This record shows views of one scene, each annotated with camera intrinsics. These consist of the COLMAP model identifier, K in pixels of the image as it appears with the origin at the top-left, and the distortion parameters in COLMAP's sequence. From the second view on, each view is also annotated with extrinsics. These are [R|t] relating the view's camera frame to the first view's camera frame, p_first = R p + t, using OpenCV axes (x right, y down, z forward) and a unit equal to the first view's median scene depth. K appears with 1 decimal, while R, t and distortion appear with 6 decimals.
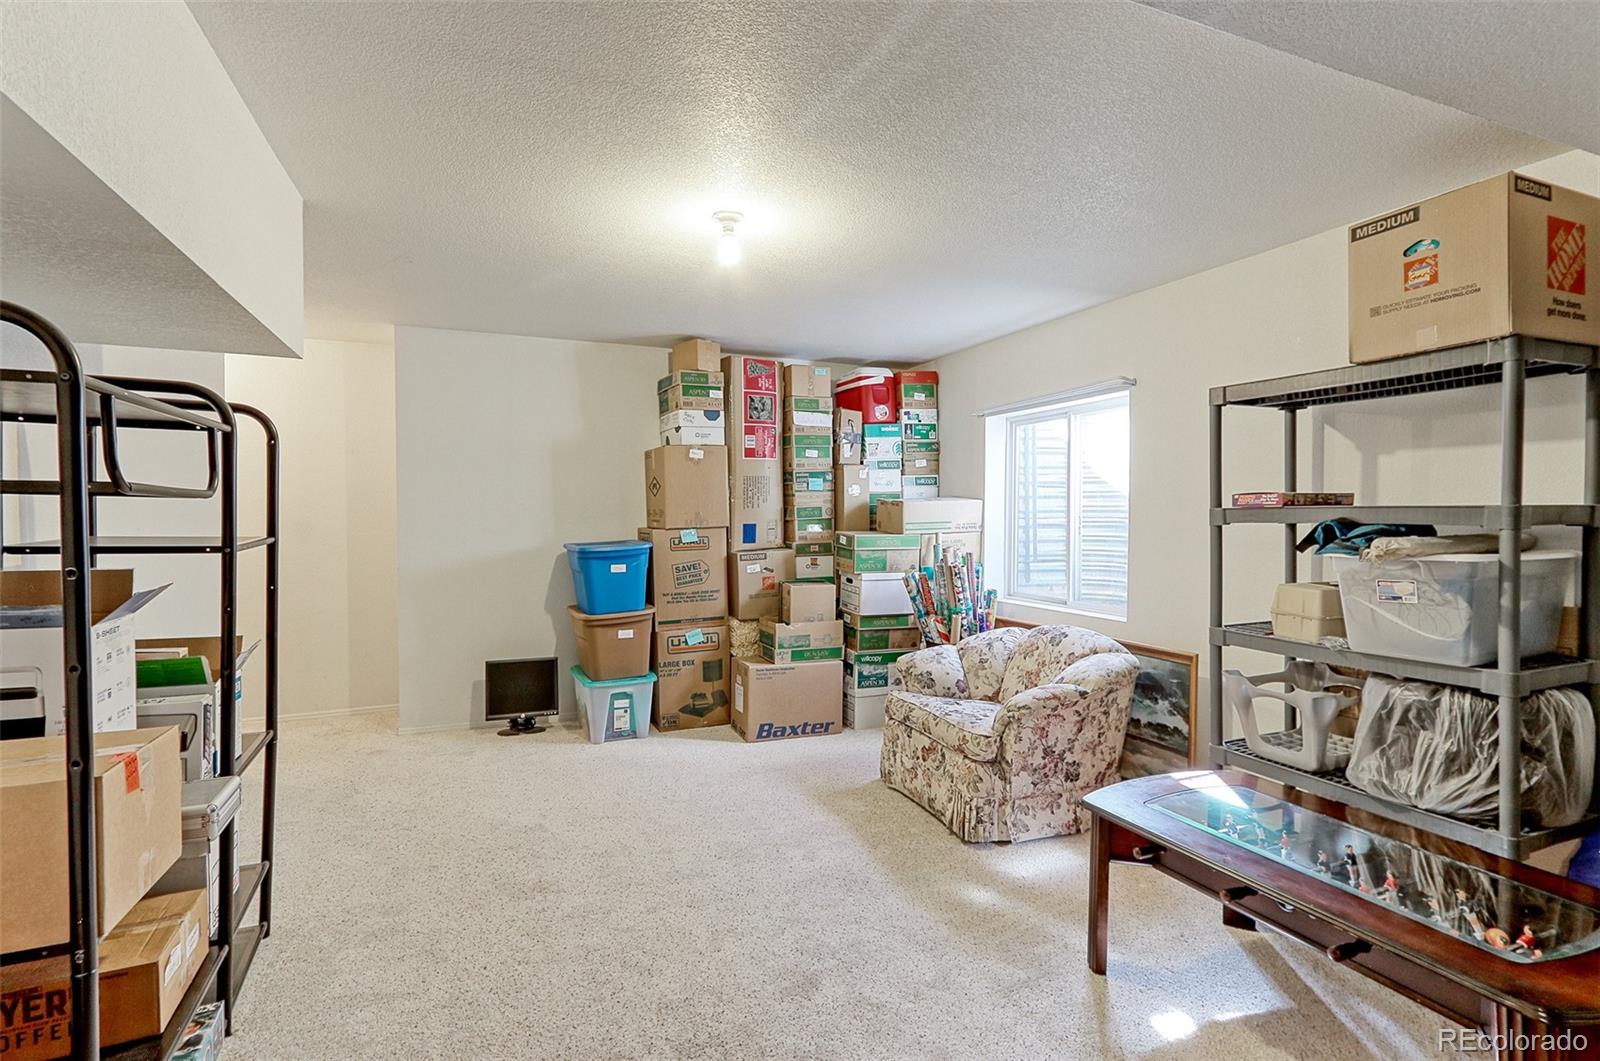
lens RADIAL K [[756.8, 0, 800.0], [0, 756.8, 530.5], [0, 0, 1]] dist [0.002310, 0.000332]
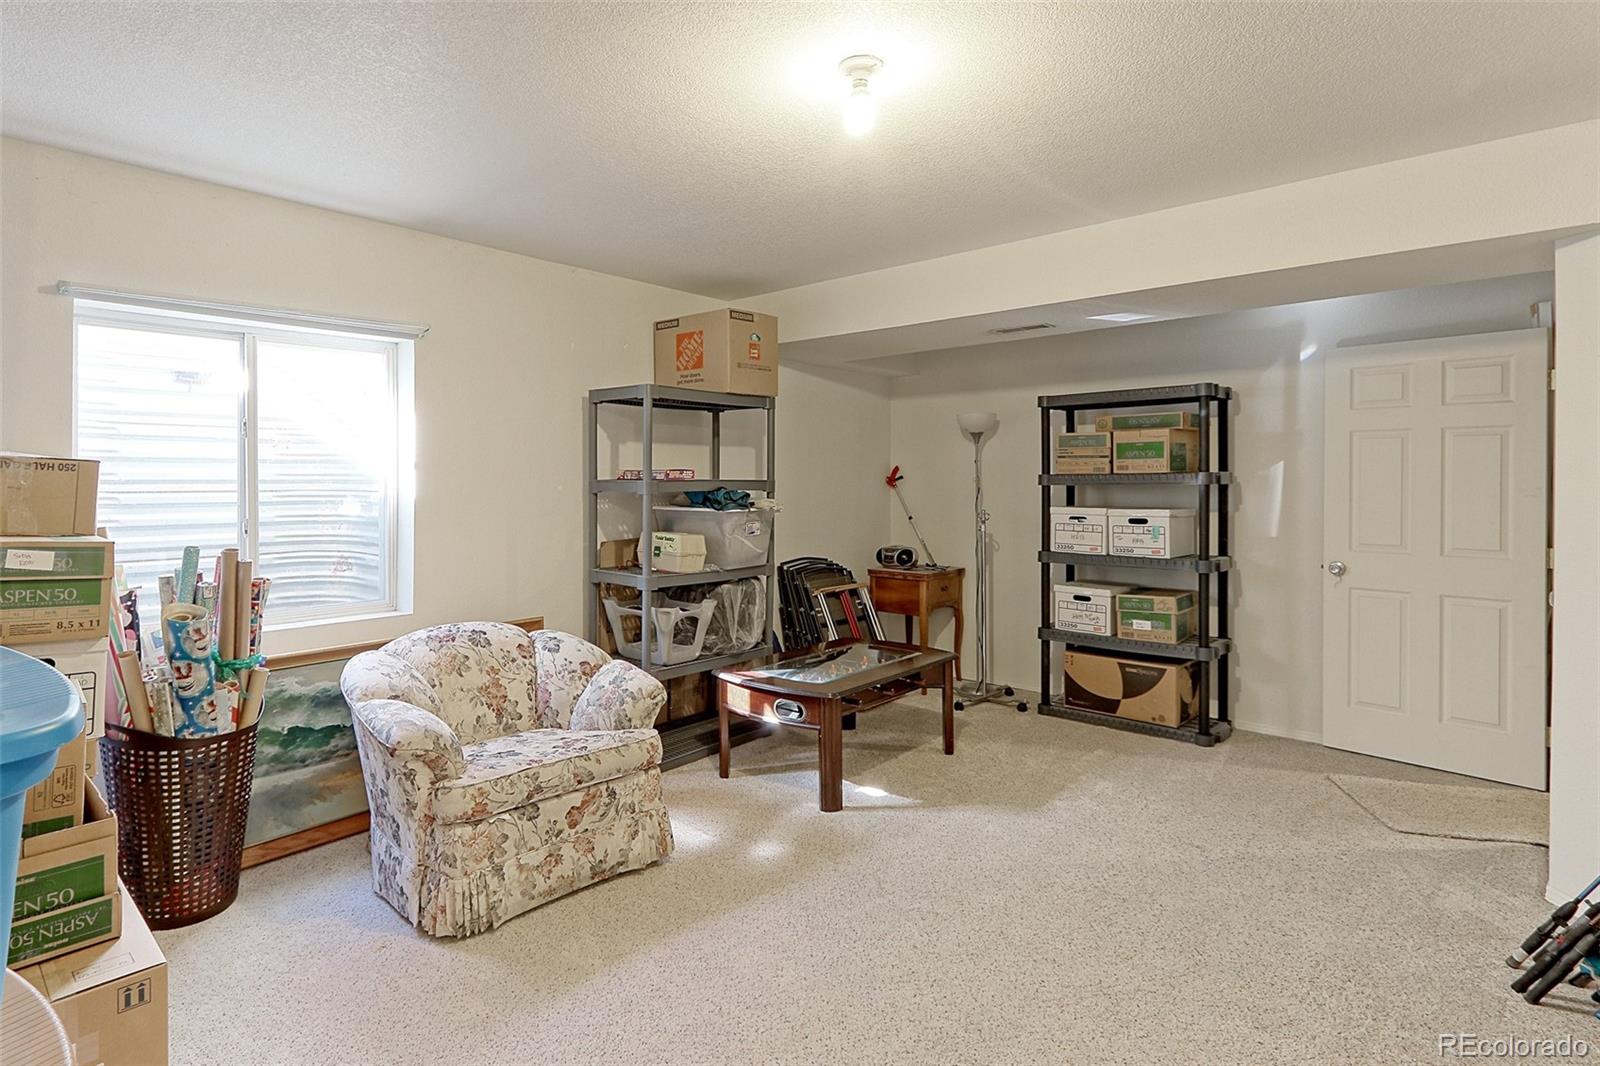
lens RADIAL K [[715.6, 0, 797.7], [0, 715.6, 483.8], [0, 0, 1]] dist [-0.000043, 0.000019]
pose [[-0.371867, -0.003091, 0.928281, -0.587664], [0.021048, 0.999709, 0.011761, -0.029977], [-0.928047, 0.023912, -0.371694, 1.117028]]
